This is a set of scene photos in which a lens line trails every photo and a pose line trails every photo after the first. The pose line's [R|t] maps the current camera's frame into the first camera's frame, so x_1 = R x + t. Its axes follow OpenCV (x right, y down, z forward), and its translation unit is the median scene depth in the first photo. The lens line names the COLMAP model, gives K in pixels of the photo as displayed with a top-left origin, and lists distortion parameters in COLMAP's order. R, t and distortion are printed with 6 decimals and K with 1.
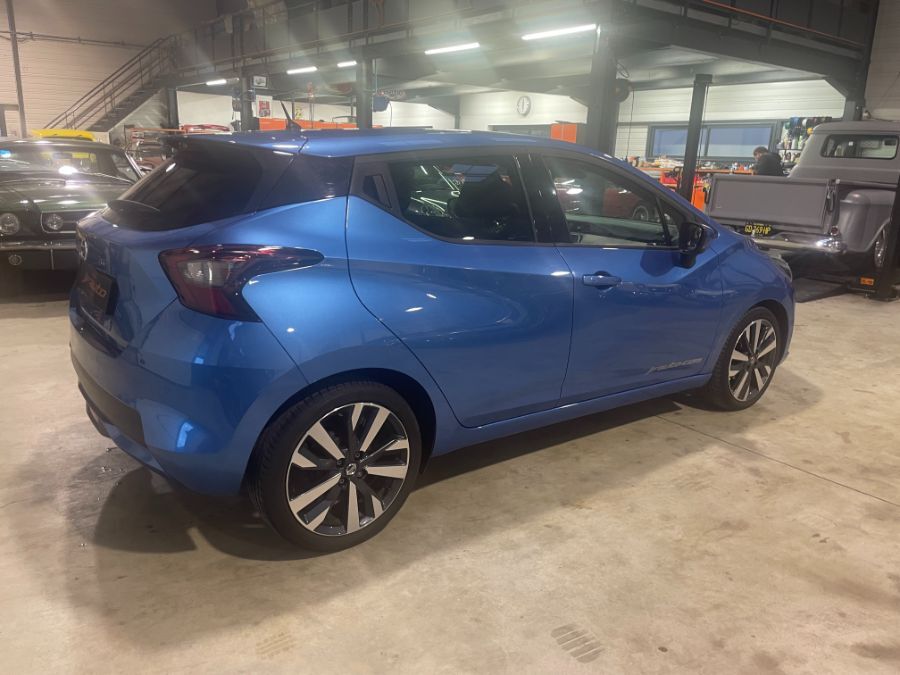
lens RADIAL K [[676.0, 0, 456.0], [0, 676.0, 342.0], [0, 0, 1]] dist [0.090823, -0.114495]
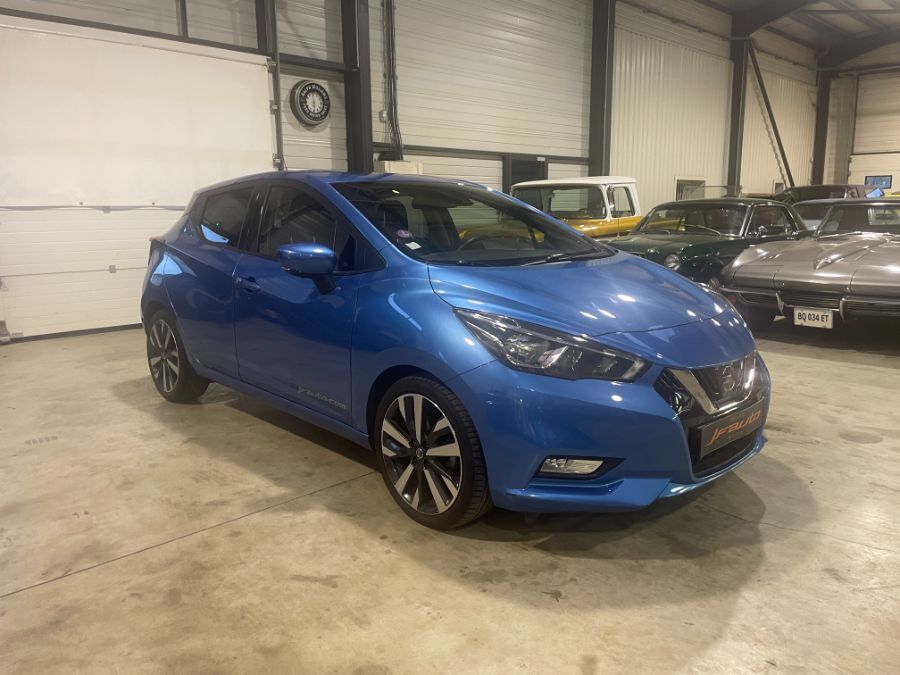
lens RADIAL K [[673.8, 0, 450.0], [0, 673.8, 337.5], [0, 0, 1]] dist [0.085151, -0.118330]
pose [[0.105509, 0.145341, -0.983740, 1.372050], [-0.250277, 0.961298, 0.115182, -0.215786], [0.962408, 0.234054, 0.137801, 1.144621]]
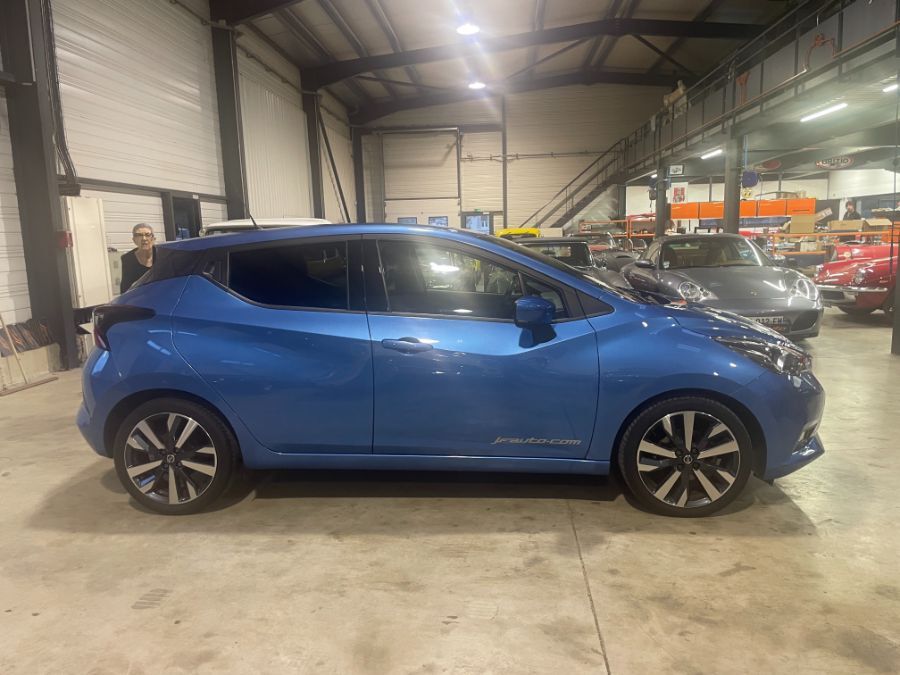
lens RADIAL K [[676.0, 0, 456.0], [0, 676.0, 342.0], [0, 0, 1]] dist [0.090823, -0.114495]
pose [[0.744864, 0.048229, -0.665471, 0.976521], [-0.125574, 0.989694, -0.068829, -0.028270], [0.655293, 0.134834, 0.743243, 0.208053]]
